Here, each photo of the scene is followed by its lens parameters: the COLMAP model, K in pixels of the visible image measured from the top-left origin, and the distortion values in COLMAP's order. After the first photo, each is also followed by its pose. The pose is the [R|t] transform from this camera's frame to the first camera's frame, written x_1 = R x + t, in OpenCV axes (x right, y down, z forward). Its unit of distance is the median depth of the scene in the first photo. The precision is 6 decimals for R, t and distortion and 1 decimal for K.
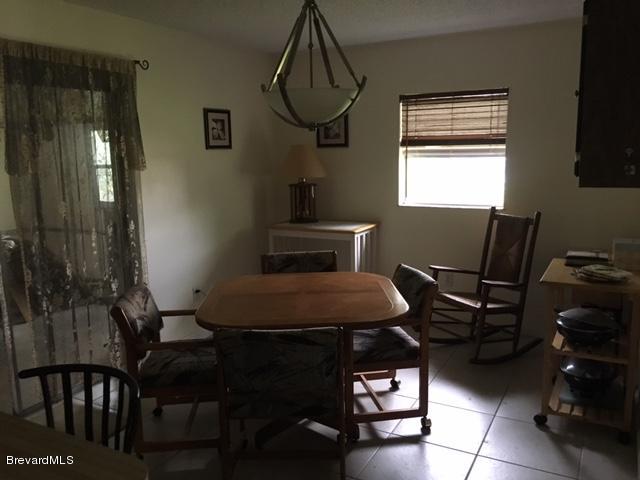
lens RADIAL K [[540.8, 0, 320.0], [0, 540.8, 240.0], [0, 0, 1]] dist [0.051848, -0.004760]
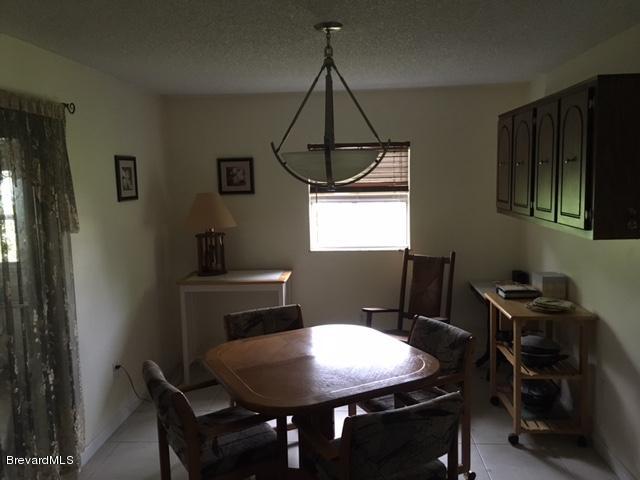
lens RADIAL K [[540.8, 0, 320.0], [0, 540.8, 240.0], [0, 0, 1]] dist [0.051848, -0.004760]
pose [[0.911287, -0.053485, 0.408284, -0.277855], [0.076118, 0.996321, -0.039376, -0.046786], [-0.404676, 0.066960, 0.912005, 0.072929]]
